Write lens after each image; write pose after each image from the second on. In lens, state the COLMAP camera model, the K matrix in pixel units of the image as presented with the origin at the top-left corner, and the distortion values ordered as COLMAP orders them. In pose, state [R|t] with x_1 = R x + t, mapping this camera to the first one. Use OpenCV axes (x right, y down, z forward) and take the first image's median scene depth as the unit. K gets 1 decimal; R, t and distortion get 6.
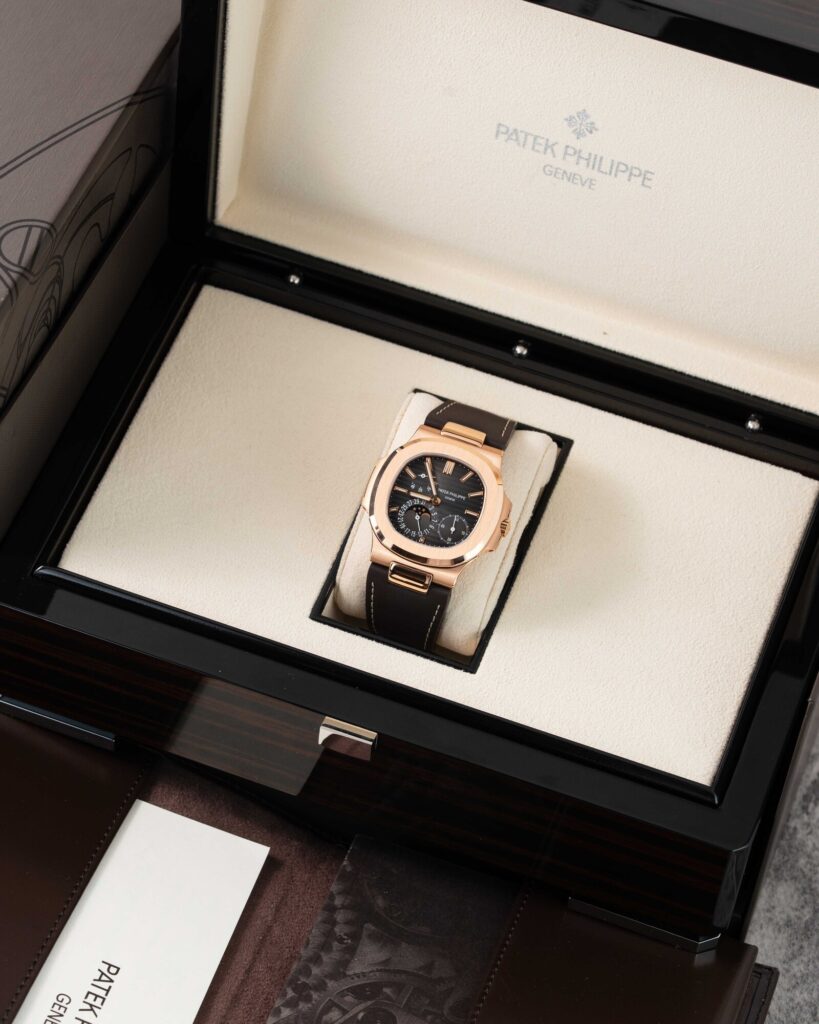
lens RADIAL K [[5588.7, 0, 410.0], [0, 5588.7, 511.9], [0, 0, 1]] dist [0.401821, 0.000000]
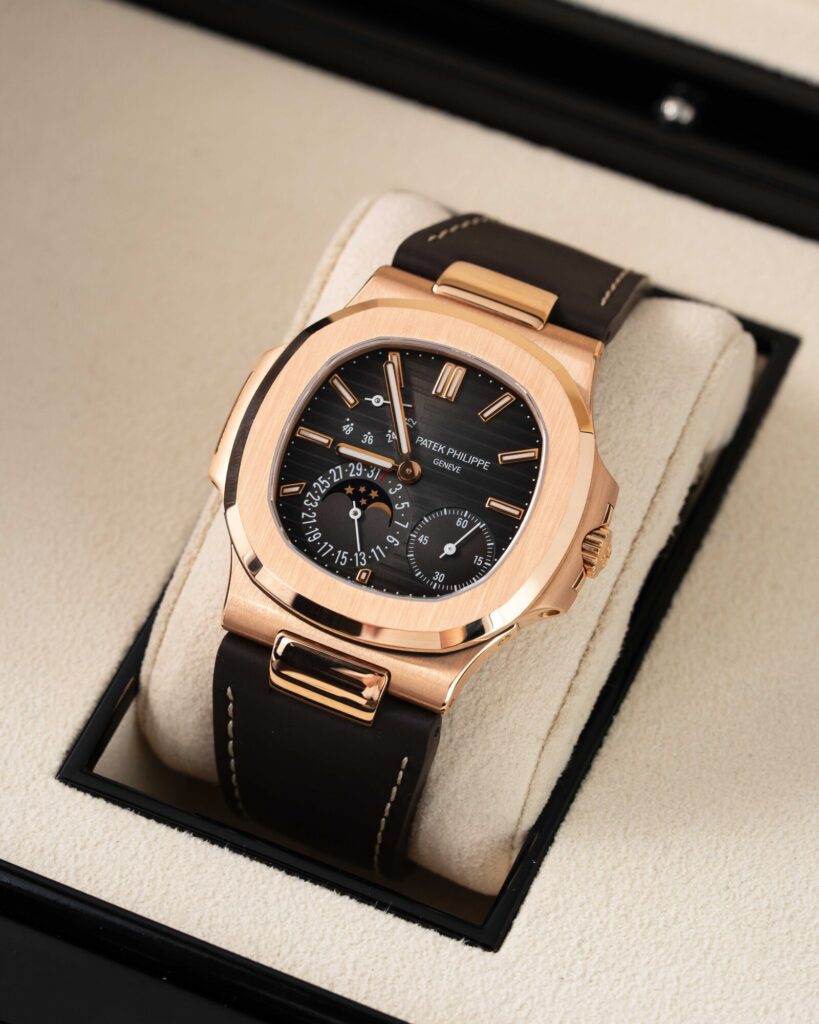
lens RADIAL K [[5588.7, 0, 409.1], [0, 5588.7, 507.7], [0, 0, 1]] dist [0.401821, 0.000000]
pose [[0.997874, 0.036945, -0.053684, 0.024291], [-0.038030, 0.999089, -0.019340, 0.007512], [0.052921, 0.021340, 0.998371, 0.635624]]
